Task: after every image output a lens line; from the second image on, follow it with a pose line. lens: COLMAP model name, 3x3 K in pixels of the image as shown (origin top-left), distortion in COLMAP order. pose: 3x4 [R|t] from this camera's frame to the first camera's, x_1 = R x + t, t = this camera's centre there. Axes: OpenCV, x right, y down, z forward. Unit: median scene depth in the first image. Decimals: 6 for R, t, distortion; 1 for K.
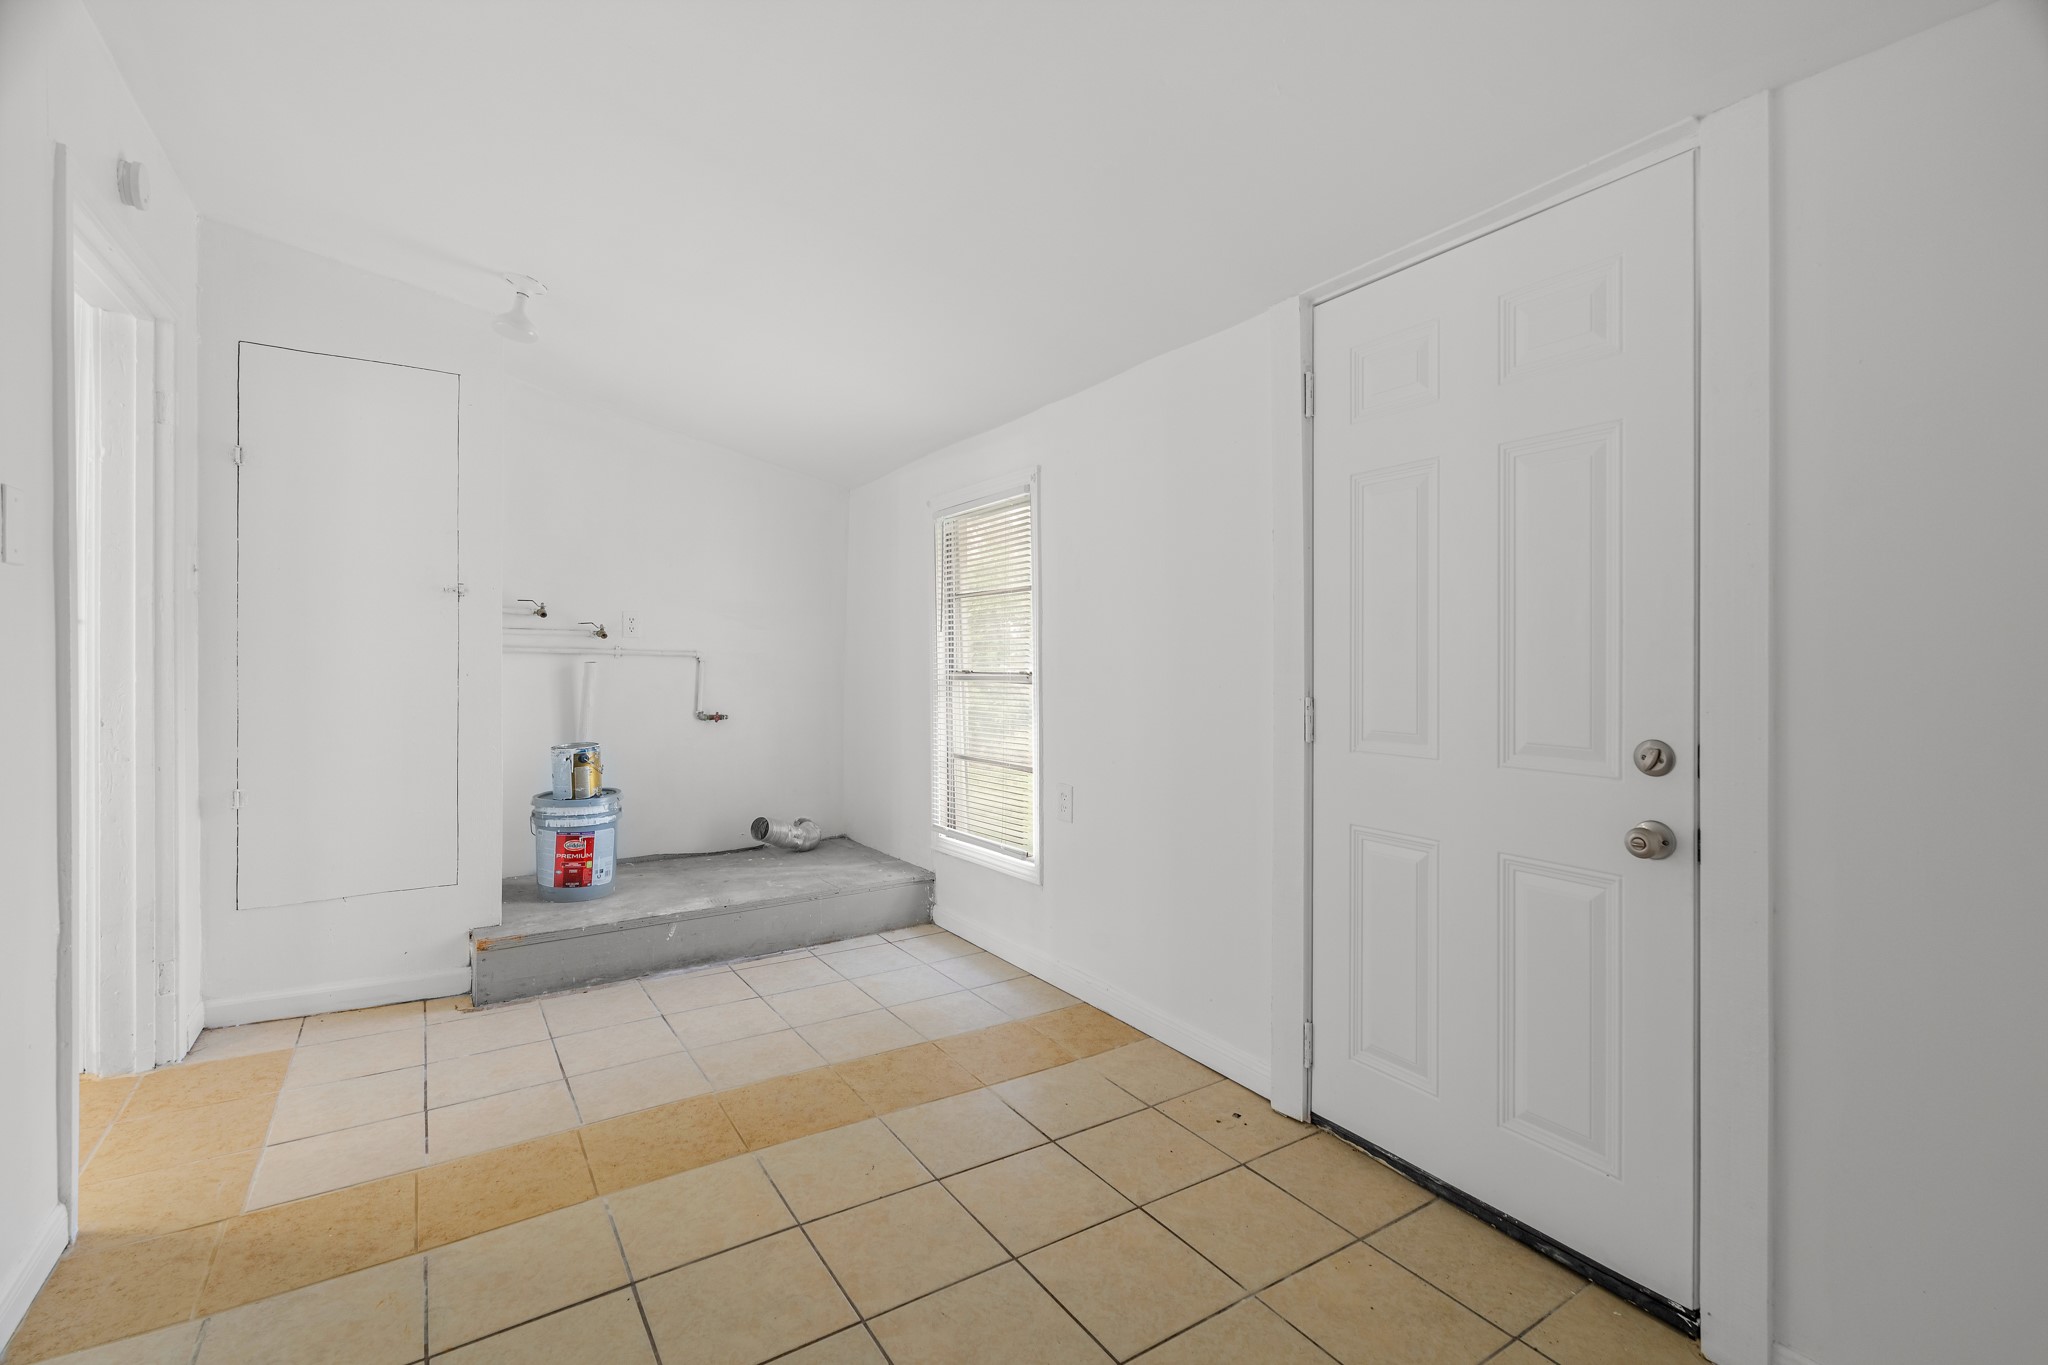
lens RADIAL K [[907.9, 0, 1026.3], [0, 907.9, 642.4], [0, 0, 1]] dist [-0.005493, 0.000199]
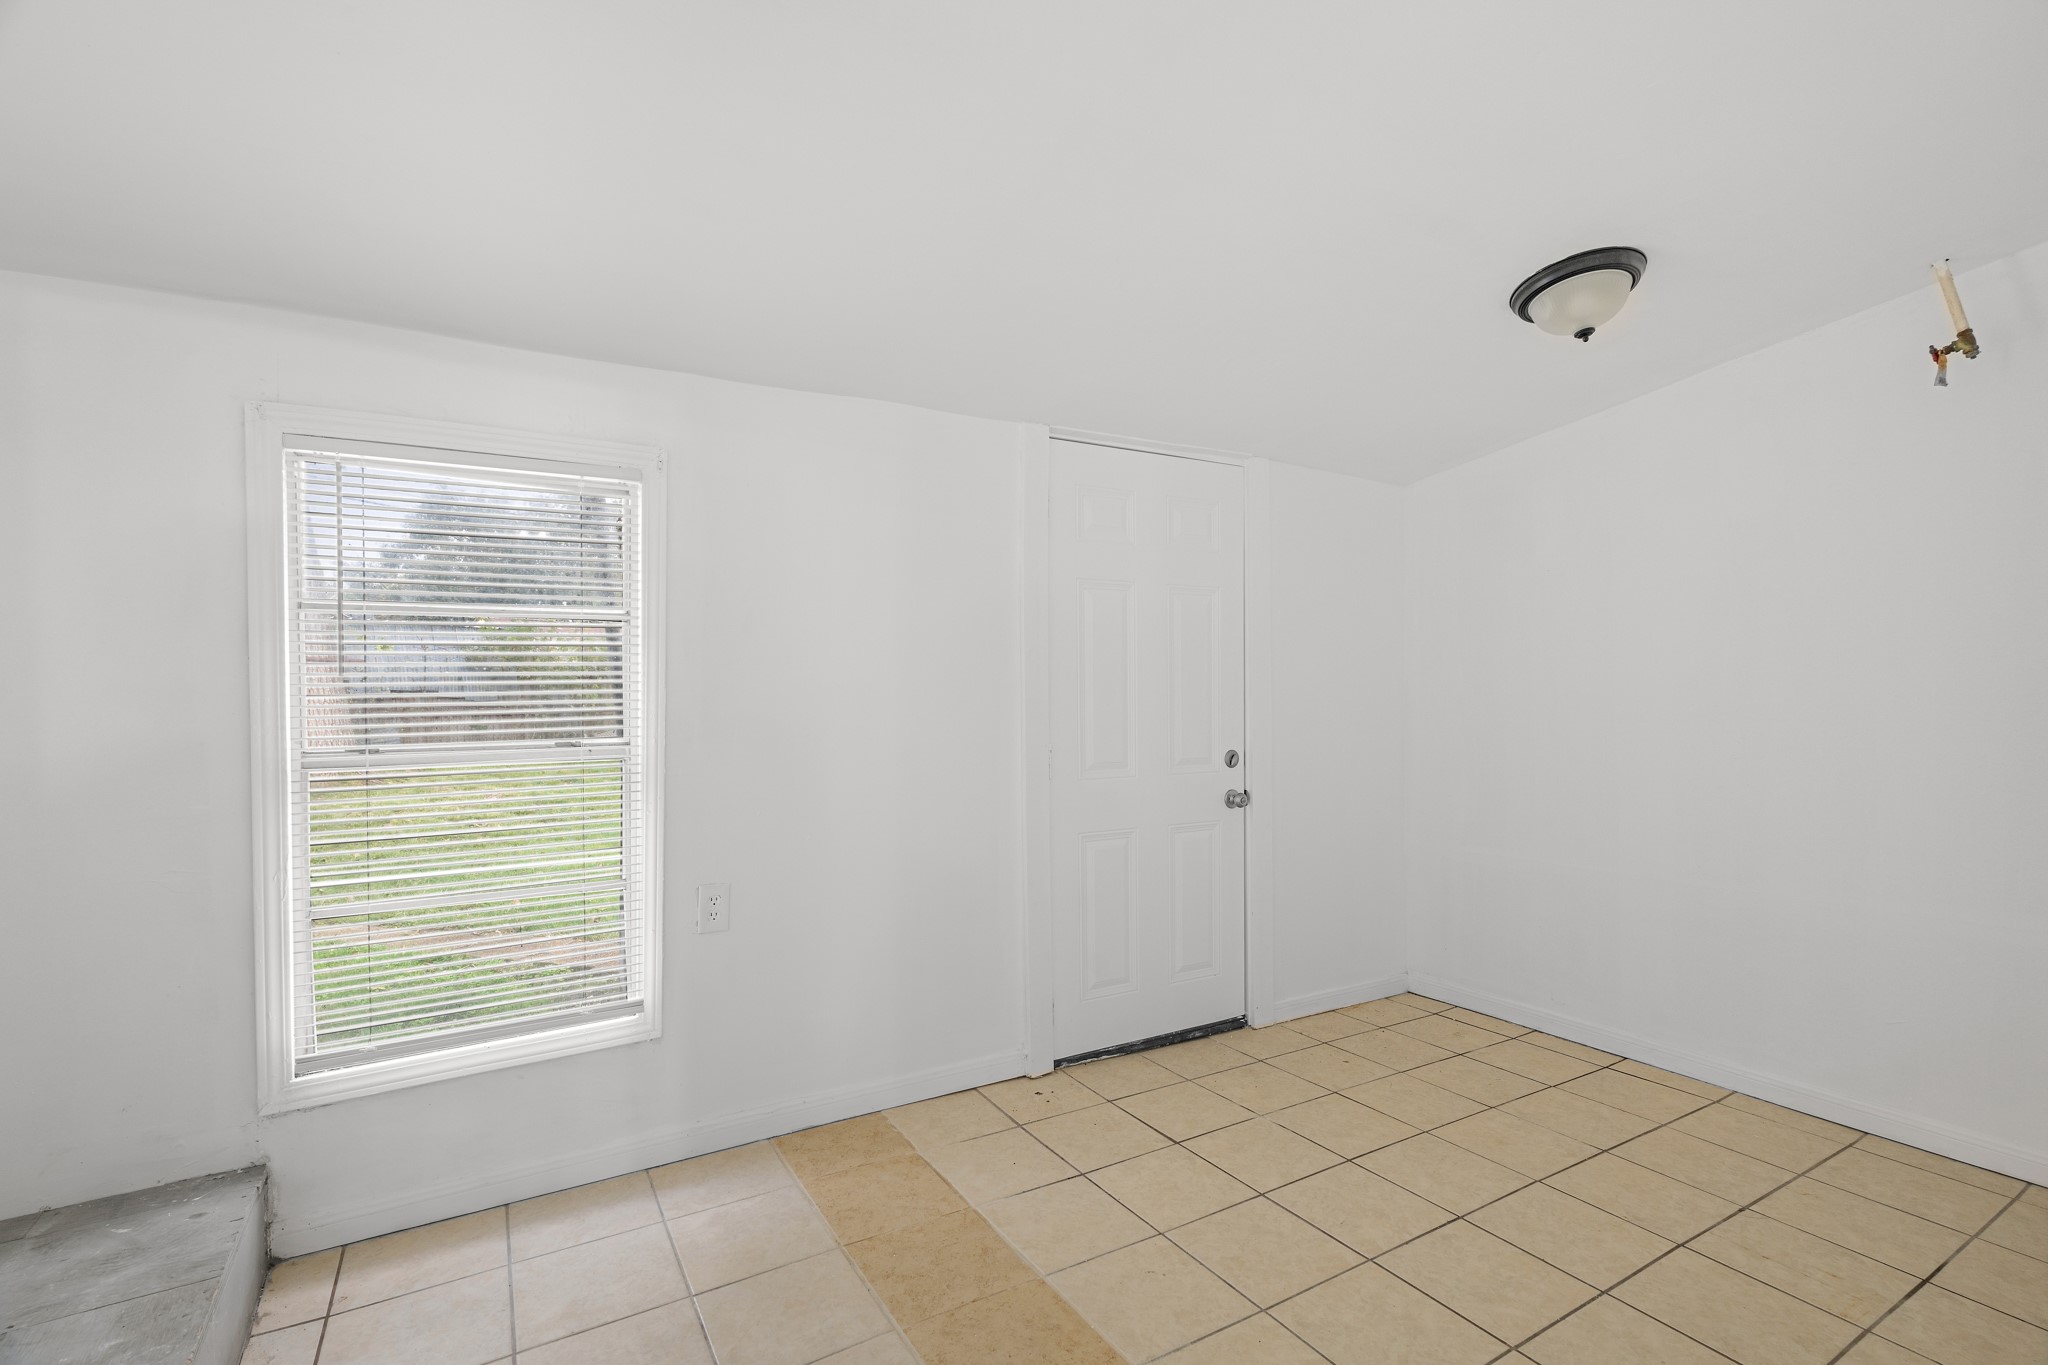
lens RADIAL K [[907.9, 0, 1008.9], [0, 907.9, 695.6], [0, 0, 1]] dist [-0.005493, 0.000199]
pose [[0.064898, -0.000078, 0.997892, -0.977770], [-0.005210, 0.999986, 0.000417, -0.008297], [-0.997878, -0.005226, 0.064897, 0.965800]]
